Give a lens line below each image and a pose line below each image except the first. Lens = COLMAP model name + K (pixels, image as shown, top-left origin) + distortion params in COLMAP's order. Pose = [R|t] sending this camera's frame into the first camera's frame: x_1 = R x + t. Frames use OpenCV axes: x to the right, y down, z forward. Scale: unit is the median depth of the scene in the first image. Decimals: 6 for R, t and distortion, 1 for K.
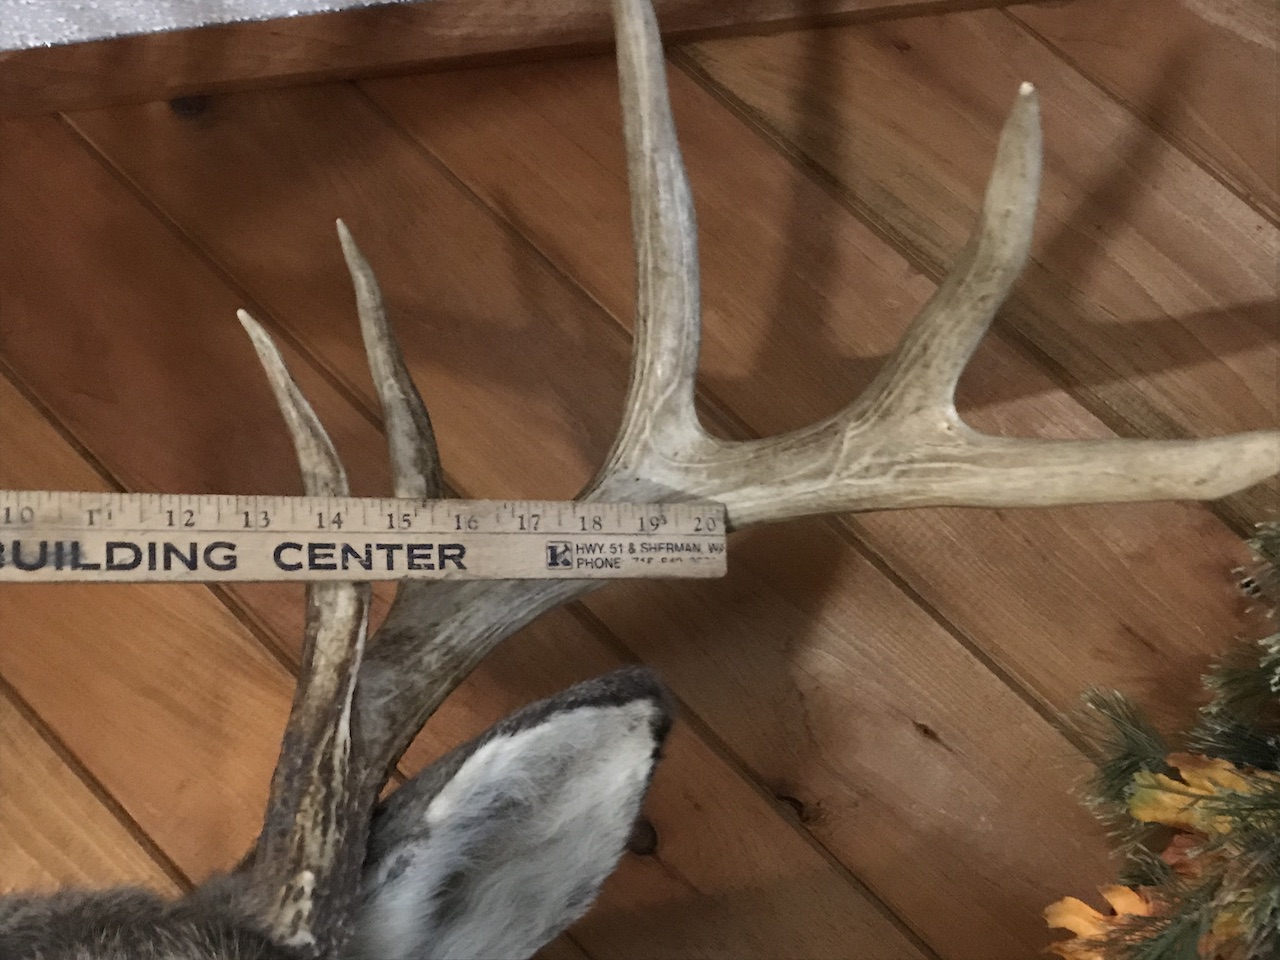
lens RADIAL K [[1549.9, 0, 637.5], [0, 1549.9, 451.0], [0, 0, 1]] dist [0.171083, -0.555718]
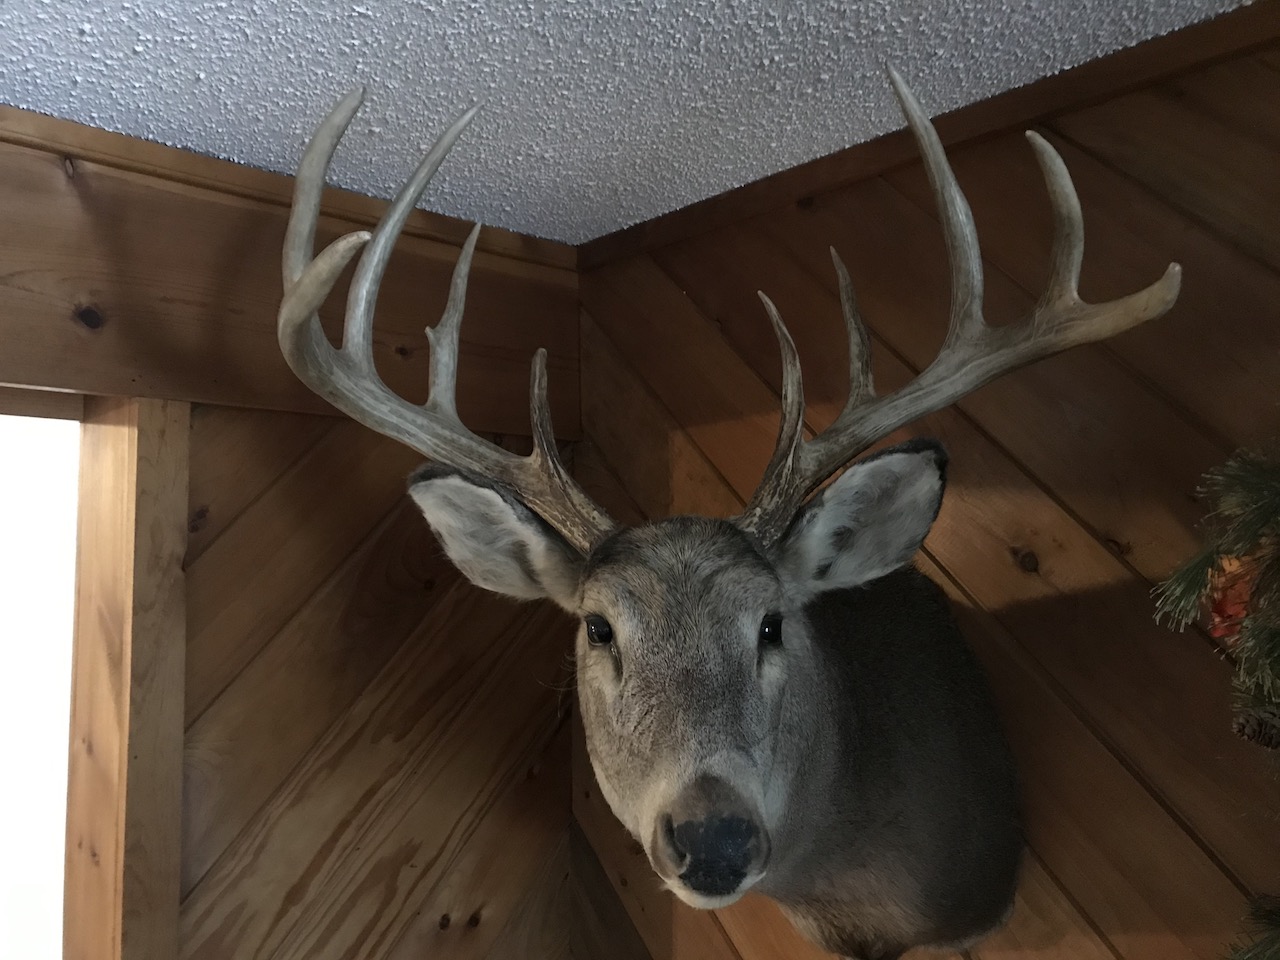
lens RADIAL K [[1077.3, 0, 639.7], [0, 1077.3, 464.2], [0, 0, 1]] dist [0.053332, -0.059984]
pose [[0.820634, -0.030809, -0.570624, 0.509150], [0.043607, 0.999010, 0.008774, 0.146060], [0.569789, -0.032083, 0.821165, -0.422249]]
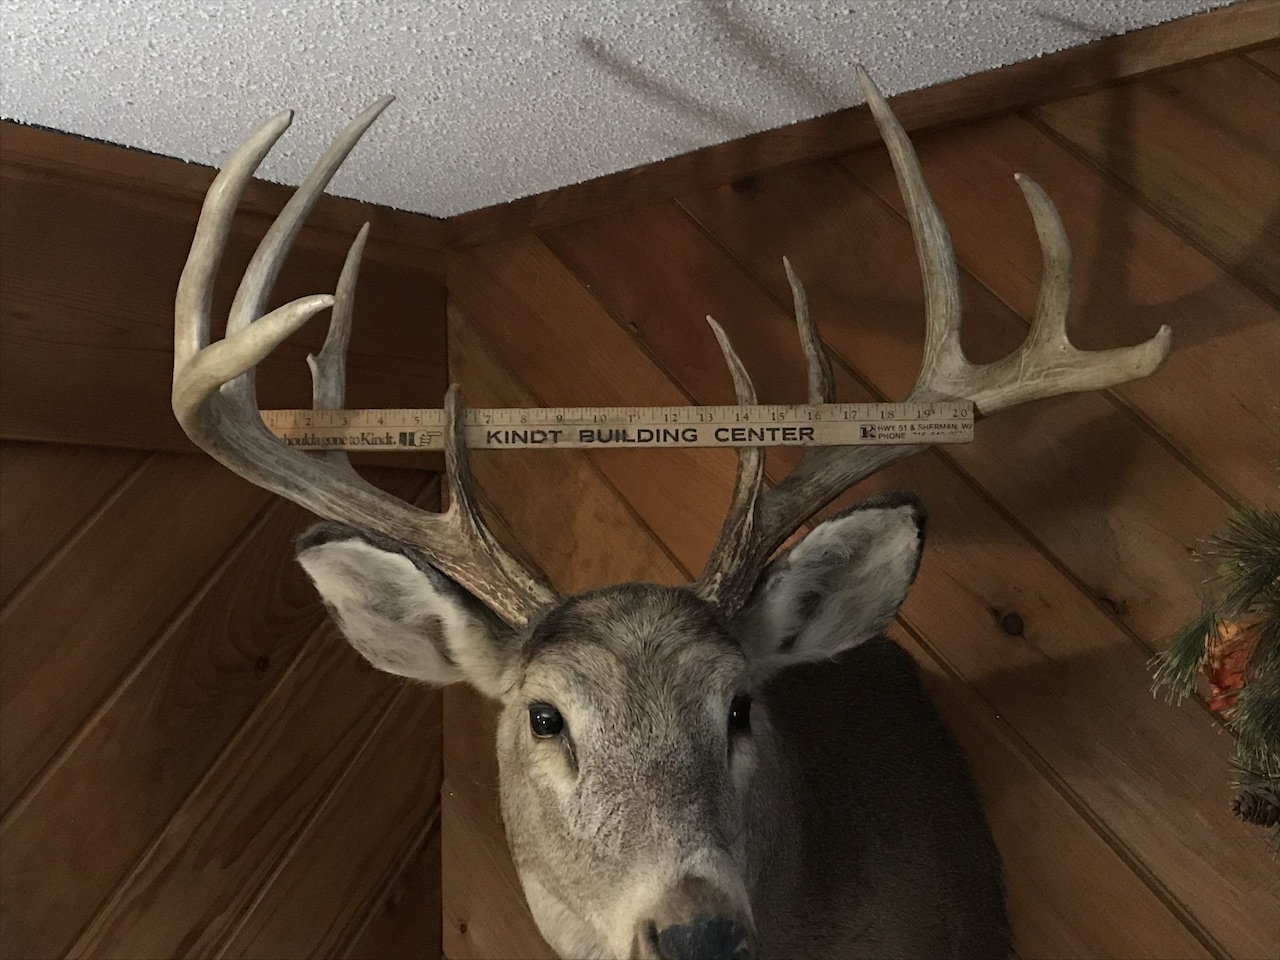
lens RADIAL K [[1549.9, 0, 637.5], [0, 1549.9, 451.0], [0, 0, 1]] dist [0.171083, -0.555718]
pose [[0.884039, -0.040387, -0.465664, 0.582351], [0.048819, 0.998789, 0.006057, 0.066095], [0.464856, -0.028088, 0.884941, -0.794752]]
